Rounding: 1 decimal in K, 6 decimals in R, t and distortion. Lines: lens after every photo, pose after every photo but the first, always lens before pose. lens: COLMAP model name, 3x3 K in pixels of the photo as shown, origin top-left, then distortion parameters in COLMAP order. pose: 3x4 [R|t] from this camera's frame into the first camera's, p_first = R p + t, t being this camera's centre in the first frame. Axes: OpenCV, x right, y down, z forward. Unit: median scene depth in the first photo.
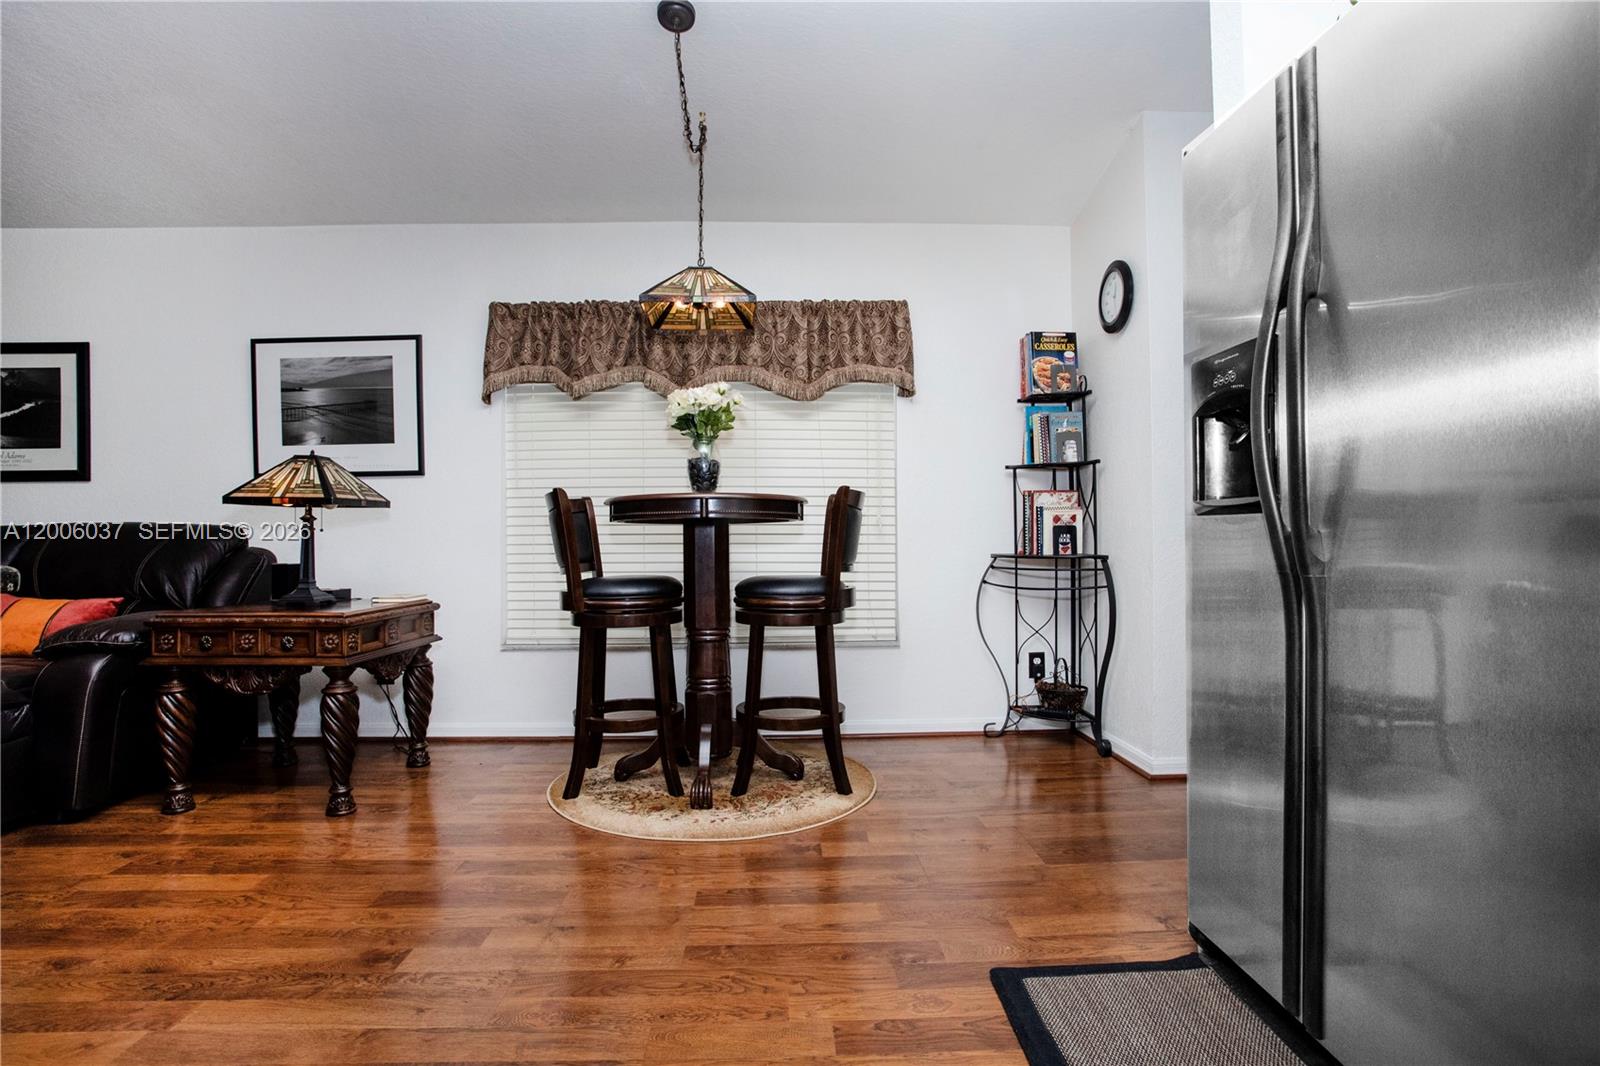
lens RADIAL K [[822.3, 0, 799.5], [0, 822.3, 459.1], [0, 0, 1]] dist [-0.007410, -0.000189]
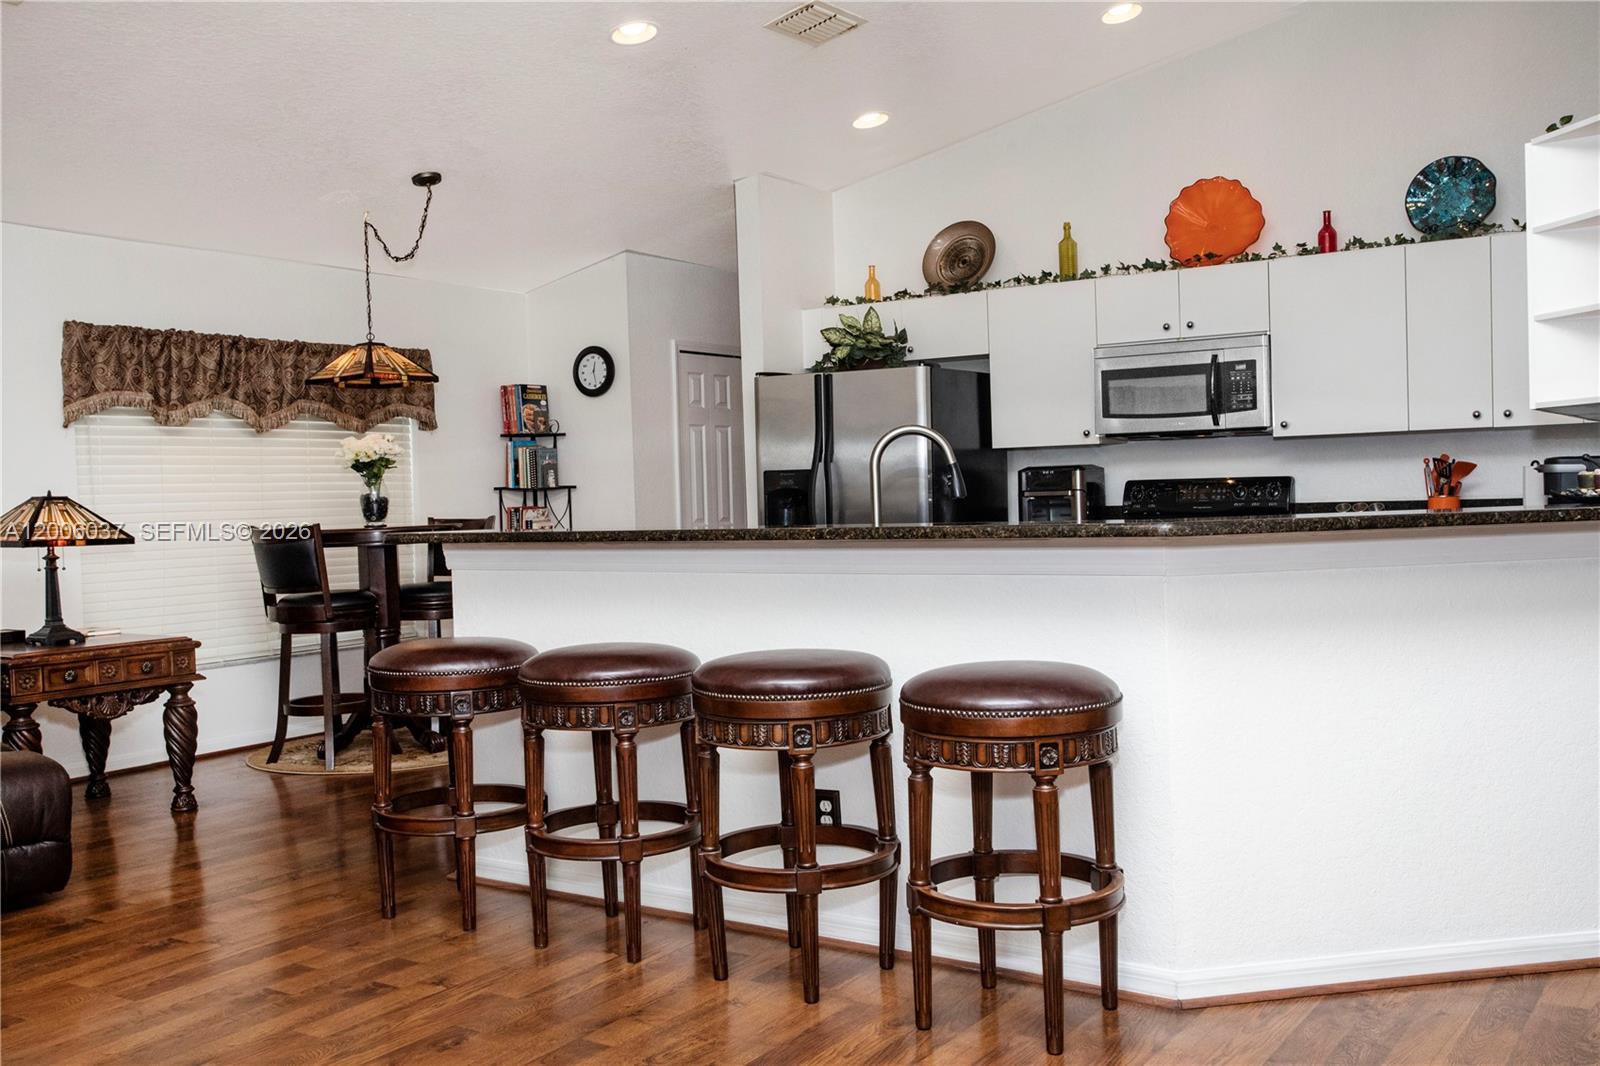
lens RADIAL K [[1486.9, 0, 800.0], [0, 1486.9, 533.0], [0, 0, 1]] dist [0.118177, 0.003027]
pose [[0.579429, -0.036934, 0.814185, -1.426698], [-0.055092, 0.994913, 0.084340, -0.149888], [-0.813158, -0.093724, 0.574447, -0.741480]]
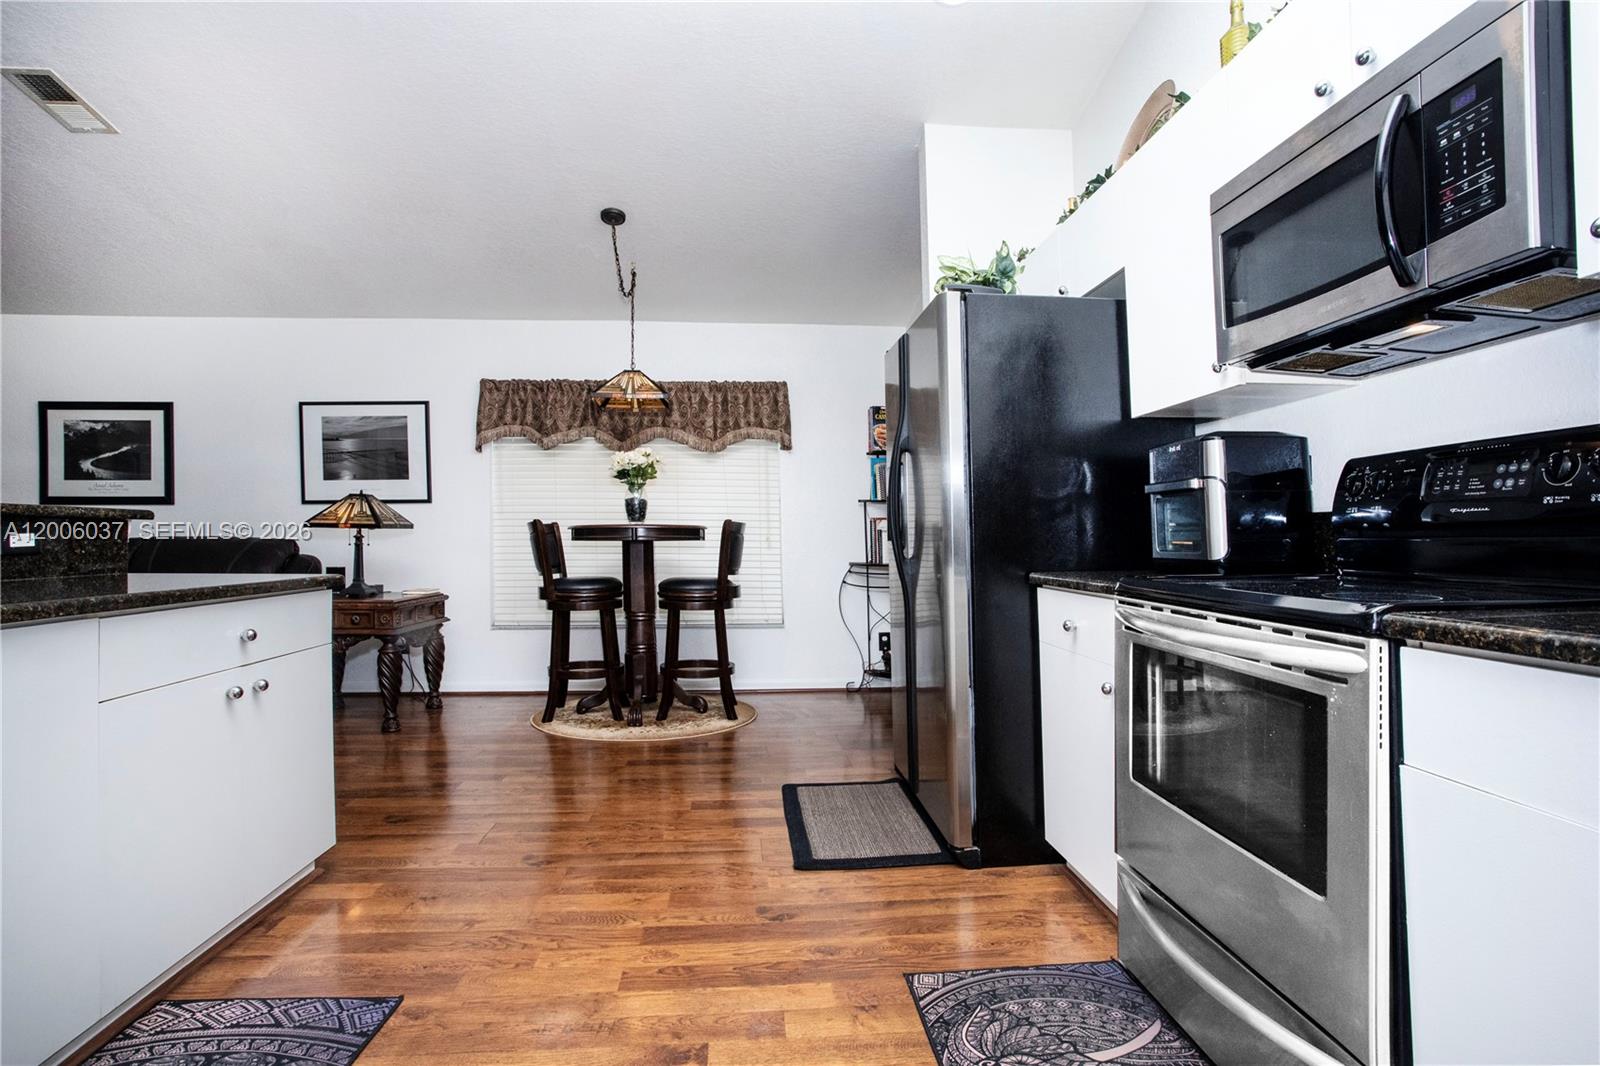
lens RADIAL K [[828.6, 0, 819.7], [0, 828.6, 531.0], [0, 0, 1]] dist [0.000611, 0.000095]
pose [[0.997373, 0.009189, 0.071848, 0.094860], [-0.015478, 0.996047, 0.087474, -0.069070], [-0.070760, -0.088356, 0.993572, -0.453749]]
